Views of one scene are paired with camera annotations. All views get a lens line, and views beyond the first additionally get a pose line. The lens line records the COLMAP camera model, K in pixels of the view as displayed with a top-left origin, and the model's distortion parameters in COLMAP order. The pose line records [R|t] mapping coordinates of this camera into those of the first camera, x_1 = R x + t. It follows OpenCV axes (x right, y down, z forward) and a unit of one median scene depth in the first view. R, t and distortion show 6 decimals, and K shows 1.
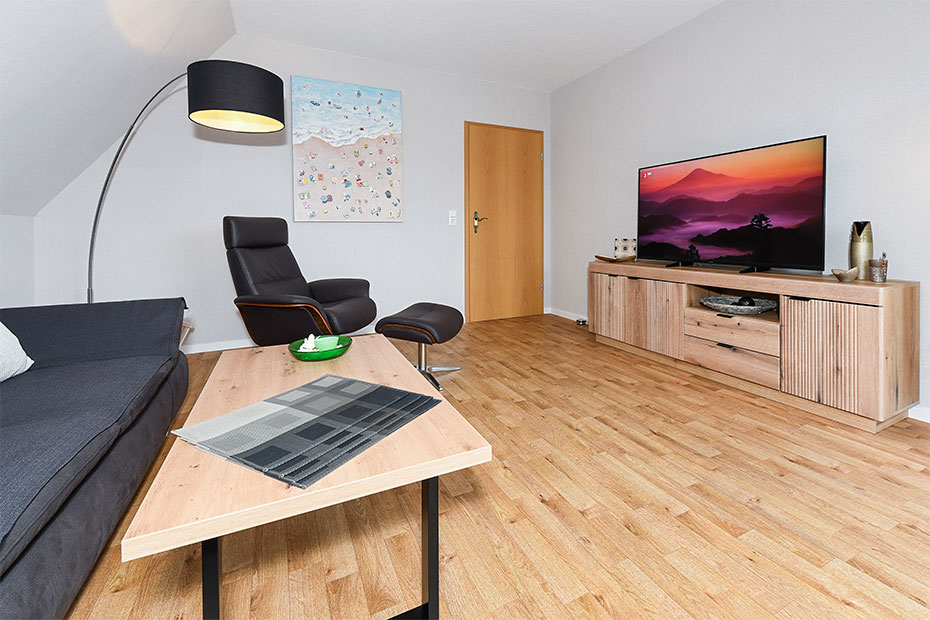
lens RADIAL K [[386.3, 0, 449.6], [0, 386.3, 234.0], [0, 0, 1]] dist [-0.000027, -0.000028]
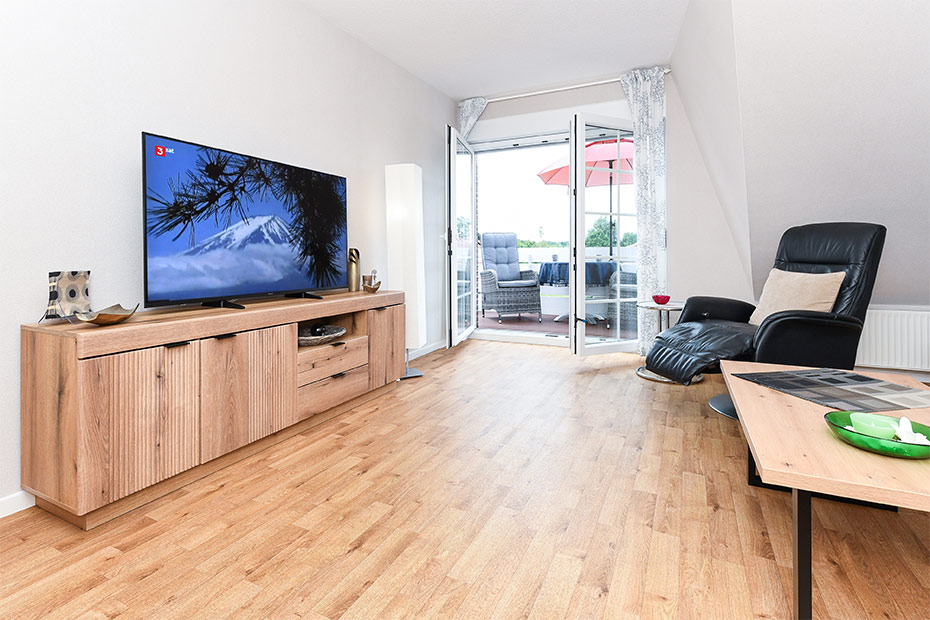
lens RADIAL K [[443.3, 0, 483.3], [0, 443.3, 255.1], [0, 0, 1]] dist [0.002944, 0.000220]
pose [[-0.663247, 0.008566, 0.748352, -0.323714], [0.007467, 0.999960, -0.004828, -0.000236], [-0.748364, 0.002386, -0.663284, 1.373230]]
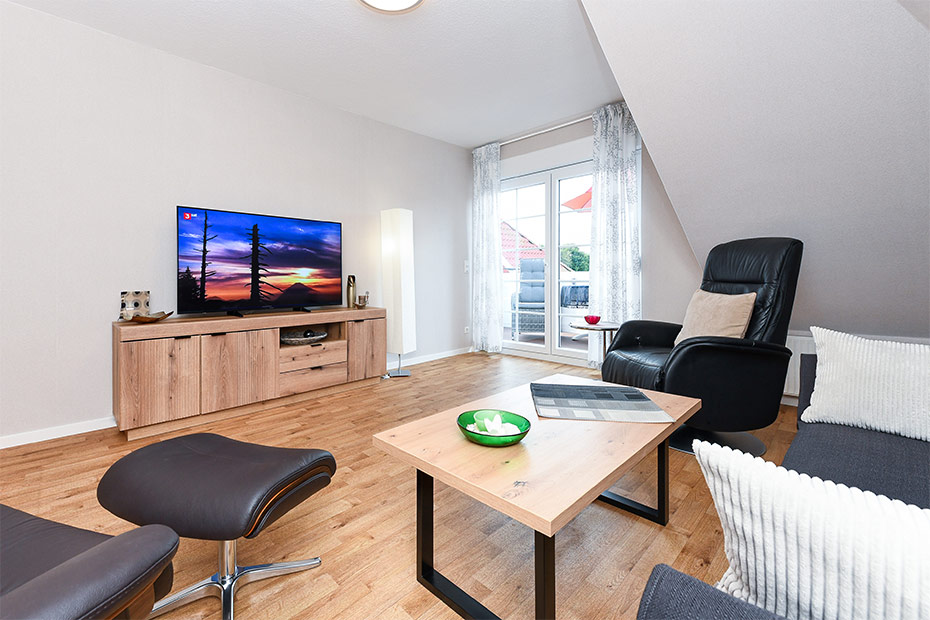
lens RADIAL K [[397.9, 0, 463.3], [0, 397.9, 281.9], [0, 0, 1]] dist [-0.000169, -0.000005]
pose [[-0.371075, 0.008583, 0.928563, -0.685508], [0.015823, 0.999871, -0.002918, 0.008319], [-0.928468, 0.013610, -0.371163, 0.974502]]
